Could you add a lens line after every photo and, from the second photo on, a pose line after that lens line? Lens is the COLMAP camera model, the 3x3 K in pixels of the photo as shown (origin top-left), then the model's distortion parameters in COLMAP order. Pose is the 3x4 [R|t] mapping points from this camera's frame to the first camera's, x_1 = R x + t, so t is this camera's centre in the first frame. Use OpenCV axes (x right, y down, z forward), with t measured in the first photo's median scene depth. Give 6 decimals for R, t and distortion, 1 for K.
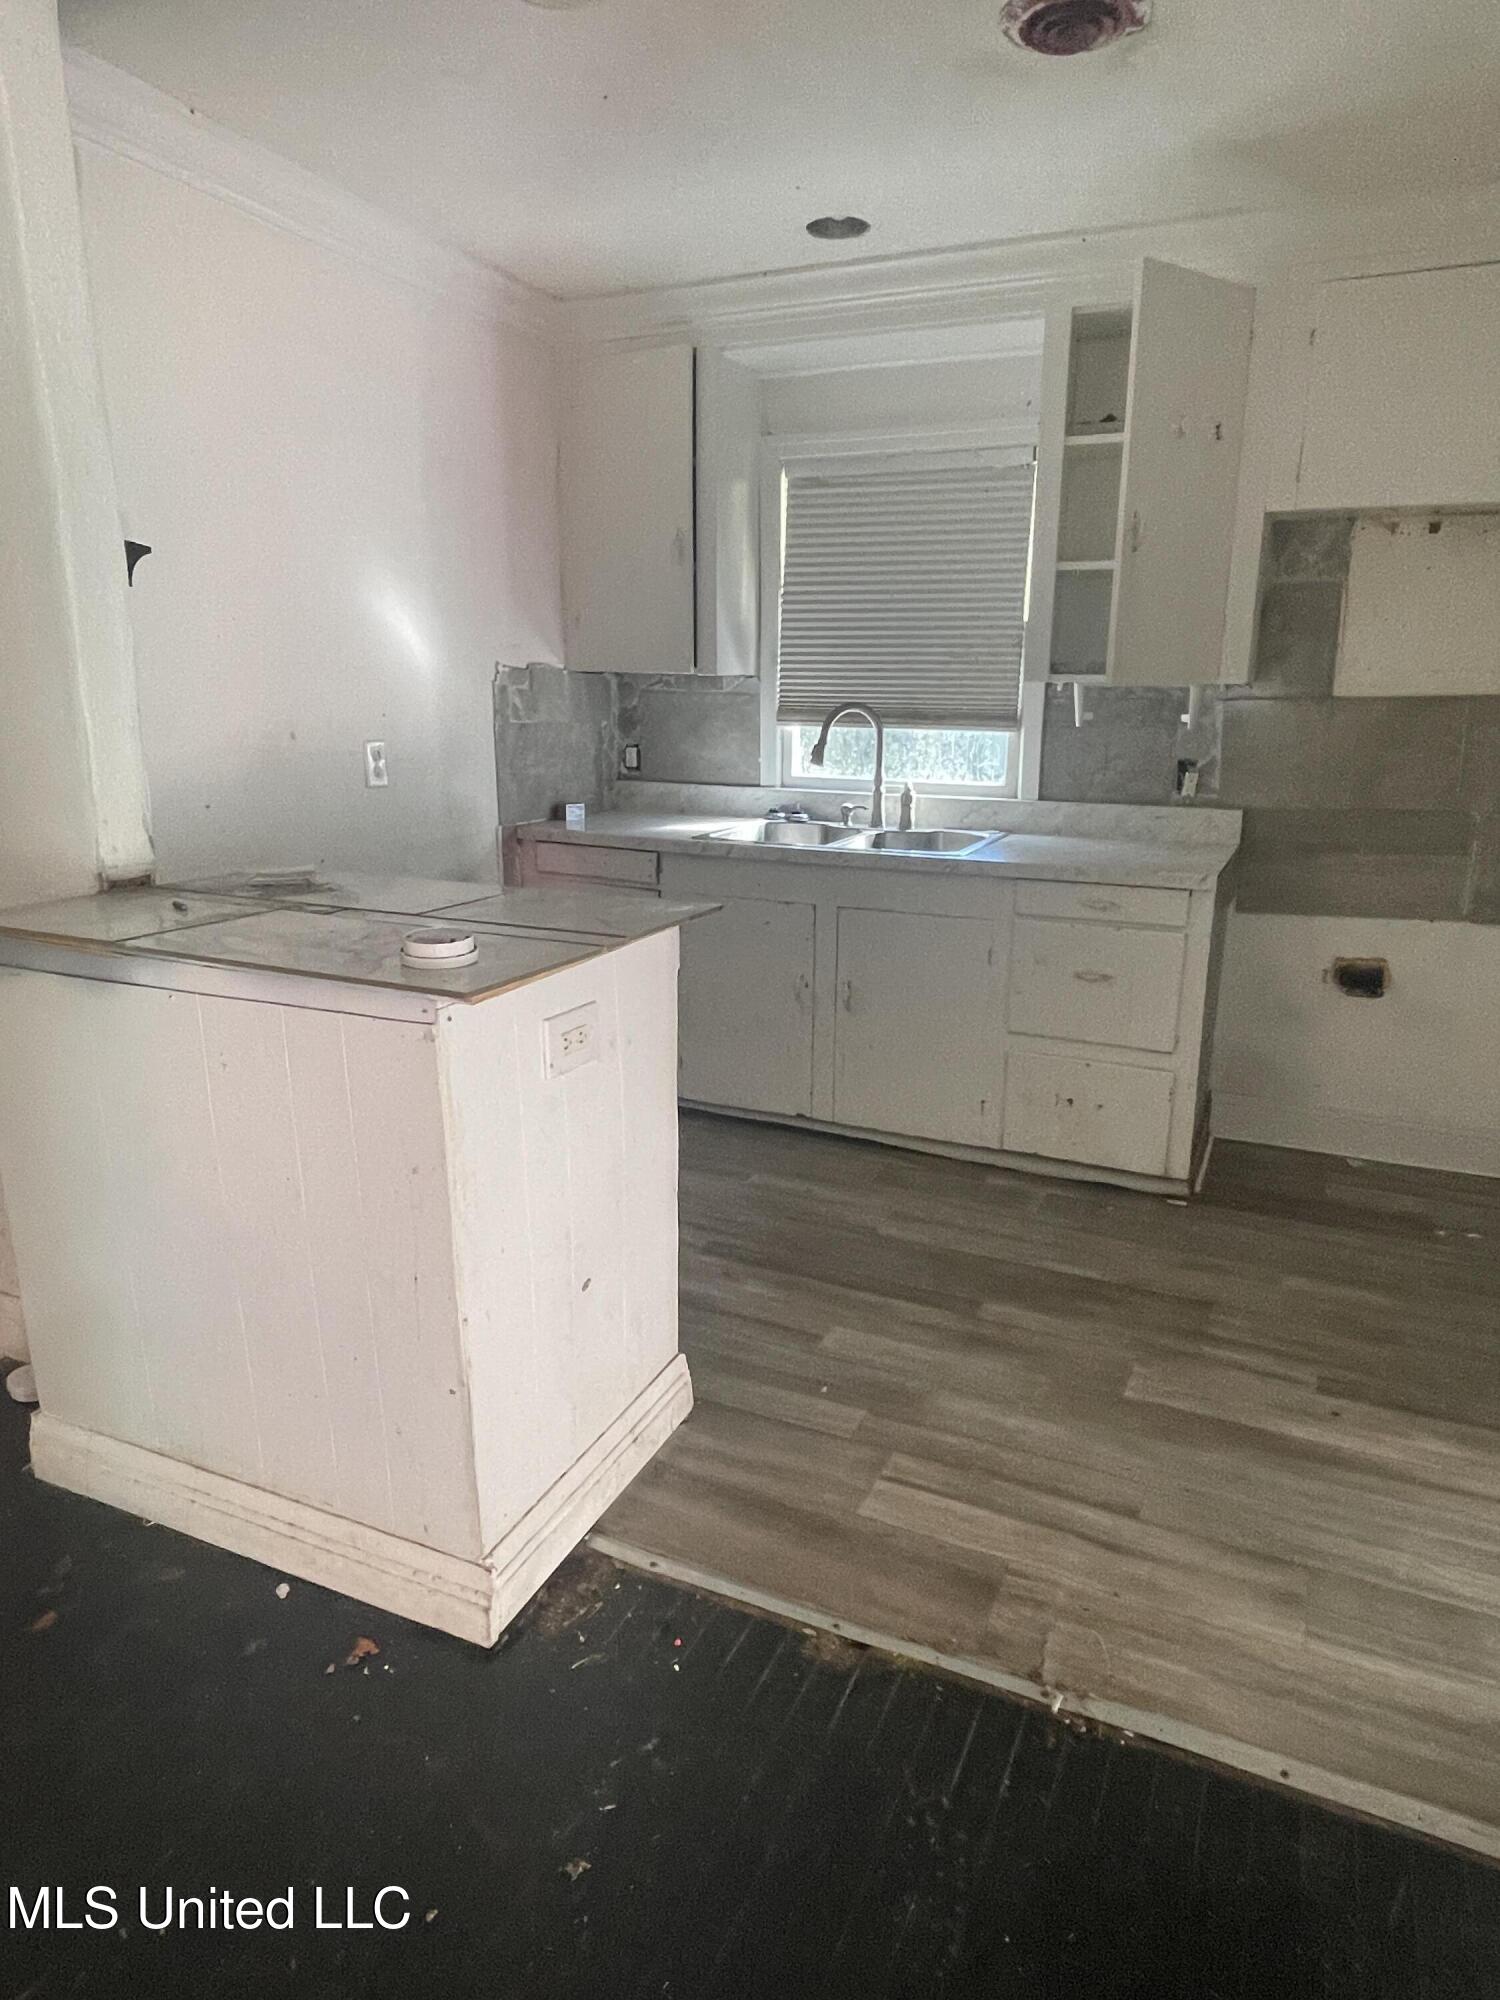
lens RADIAL K [[1242.7, 0, 746.1], [0, 1242.7, 1006.2], [0, 0, 1]] dist [0.006397, -0.013371]
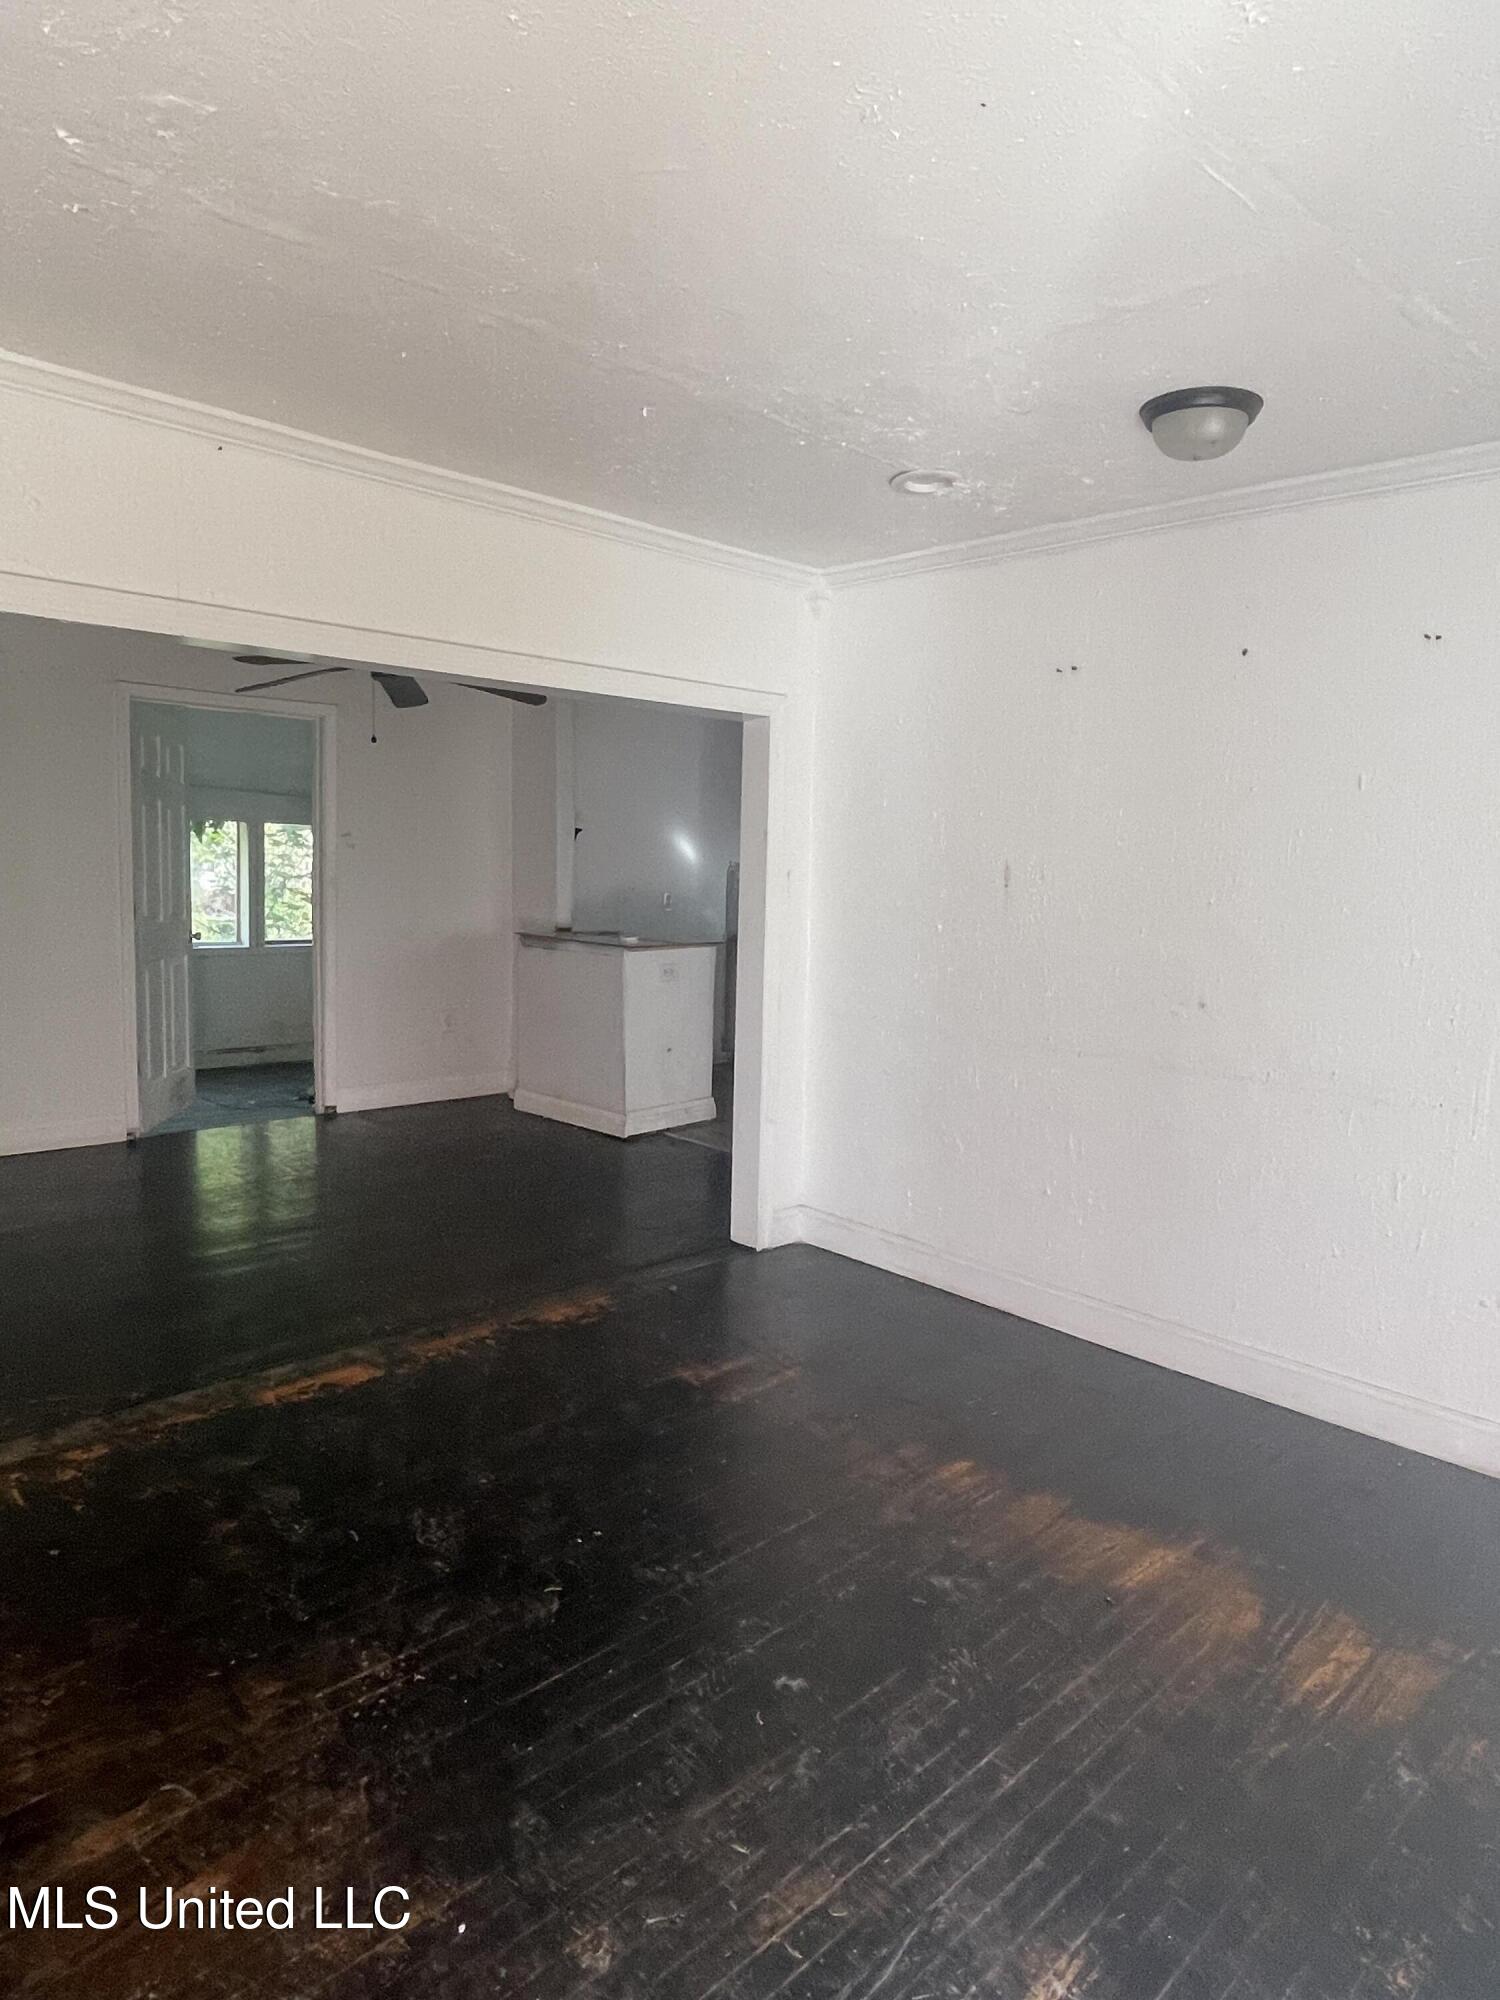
lens RADIAL K [[1242.7, 0, 744.5], [0, 1242.7, 1009.3], [0, 0, 1]] dist [0.006397, -0.013371]
pose [[0.934796, 0.063287, -0.349501, 0.794029], [-0.111055, 0.986741, -0.118358, 0.320070], [0.337376, 0.149454, 0.929430, -1.327276]]
